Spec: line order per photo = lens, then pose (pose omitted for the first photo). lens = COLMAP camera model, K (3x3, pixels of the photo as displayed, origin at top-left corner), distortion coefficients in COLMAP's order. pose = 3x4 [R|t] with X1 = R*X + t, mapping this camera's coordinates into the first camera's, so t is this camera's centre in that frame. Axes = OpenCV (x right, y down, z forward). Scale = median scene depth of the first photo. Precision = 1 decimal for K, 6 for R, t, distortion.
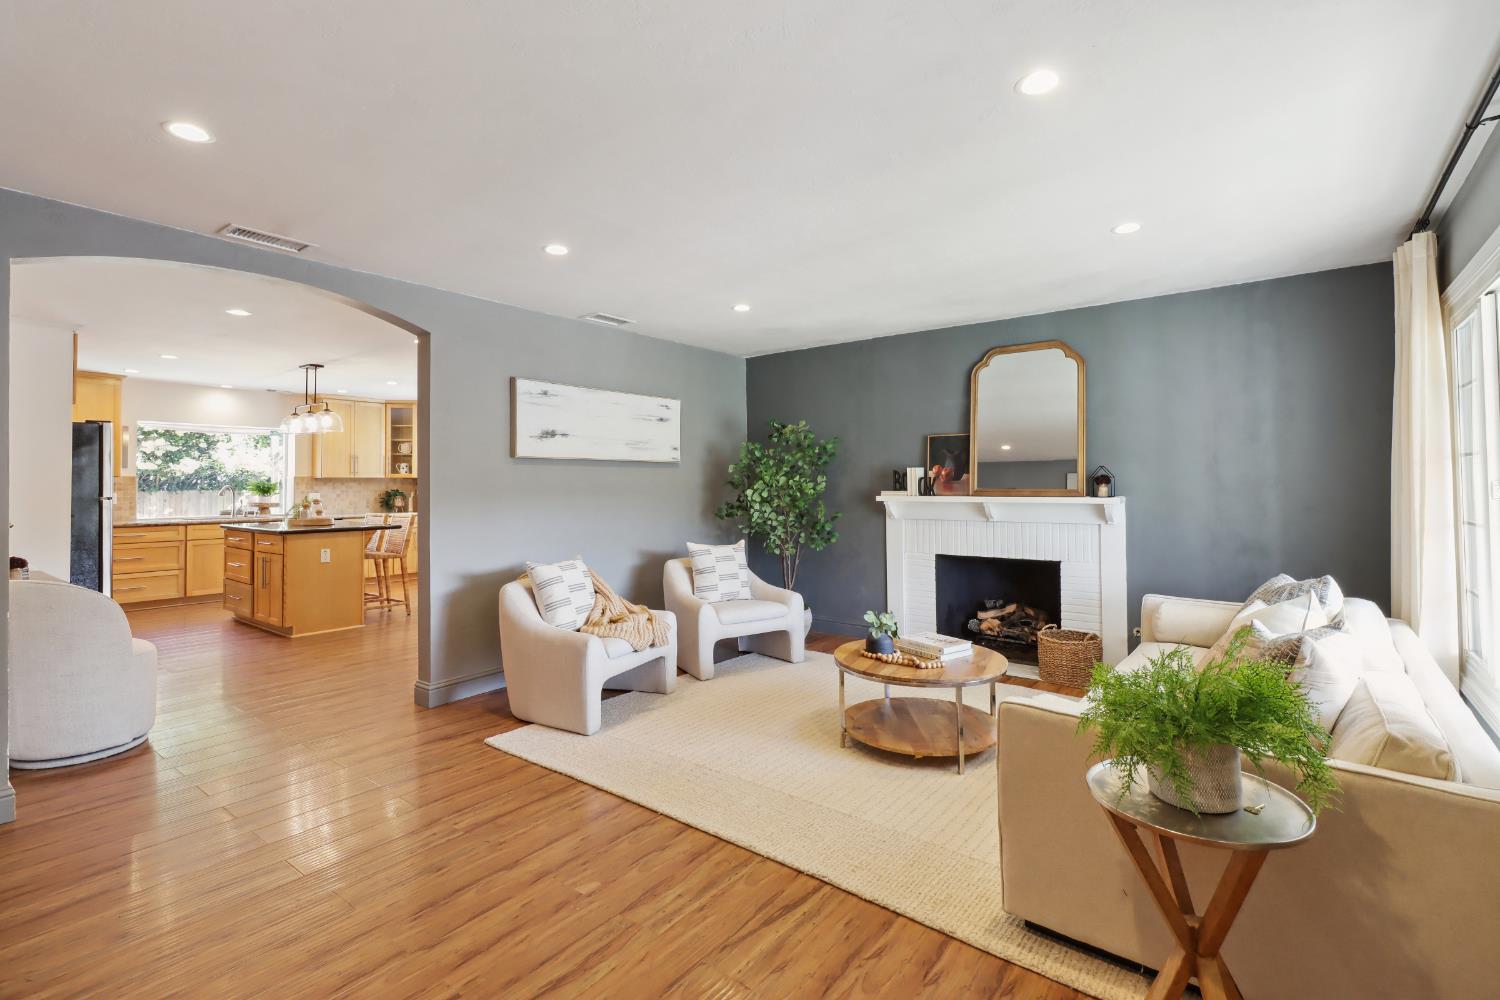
lens RADIAL K [[694.6, 0, 753.0], [0, 694.6, 474.4], [0, 0, 1]] dist [0.005198, -0.005306]
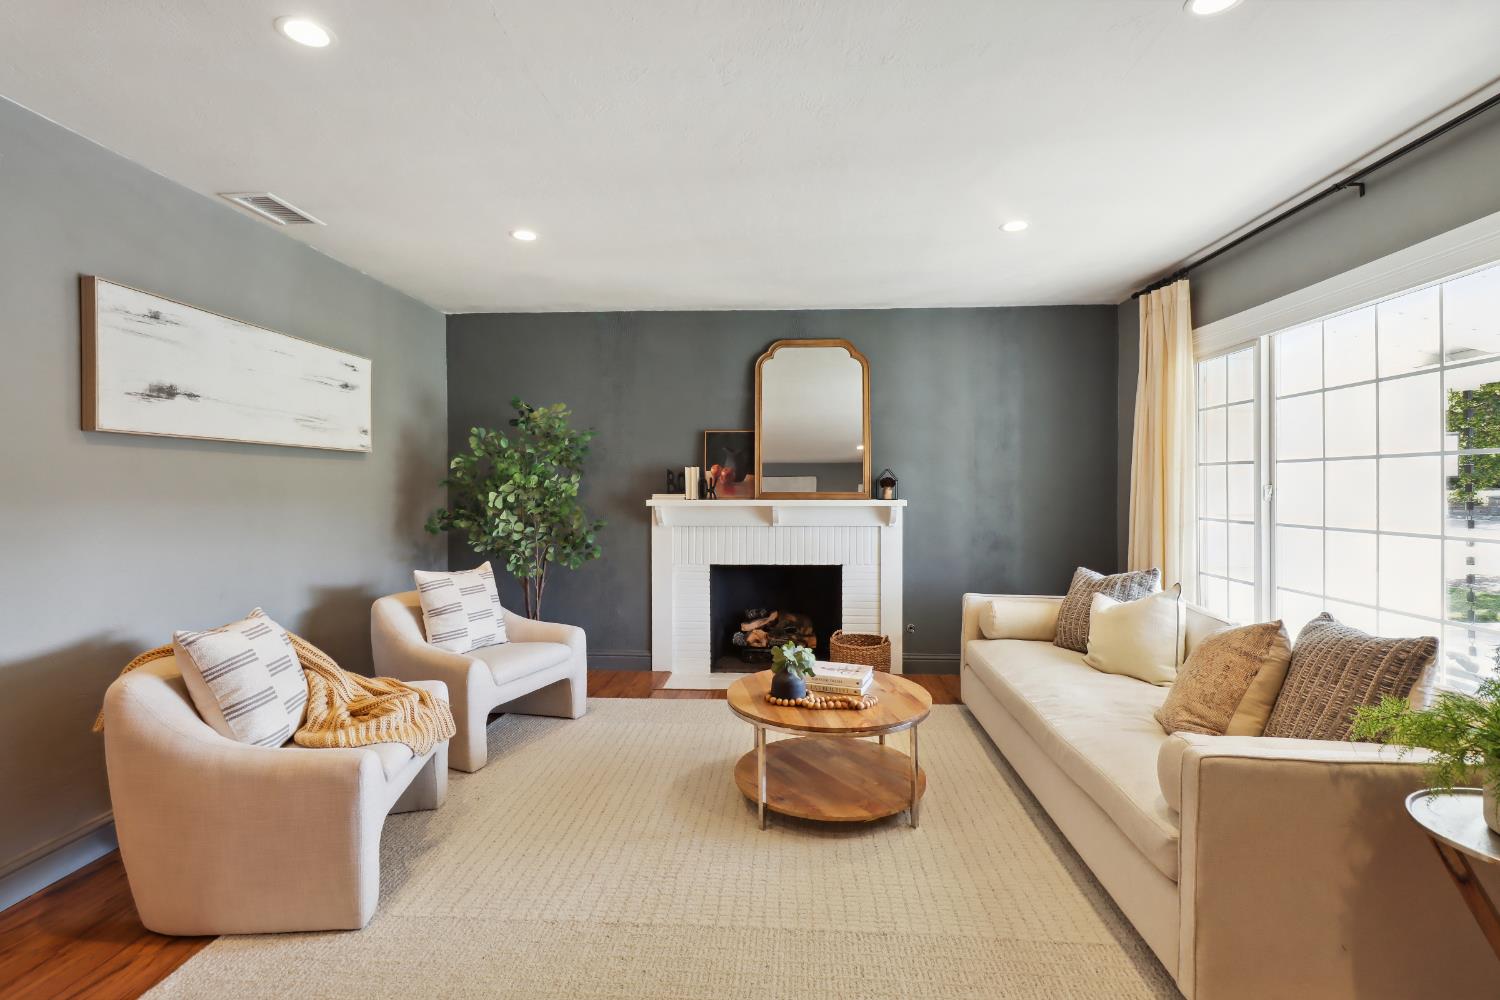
lens RADIAL K [[694.6, 0, 758.2], [0, 694.6, 492.4], [0, 0, 1]] dist [0.005198, -0.005306]
pose [[0.817513, 0.000067, 0.575910, -0.217487], [-0.013265, 0.999737, 0.018713, 0.005062], [-0.575757, -0.022937, 0.817299, 0.263904]]
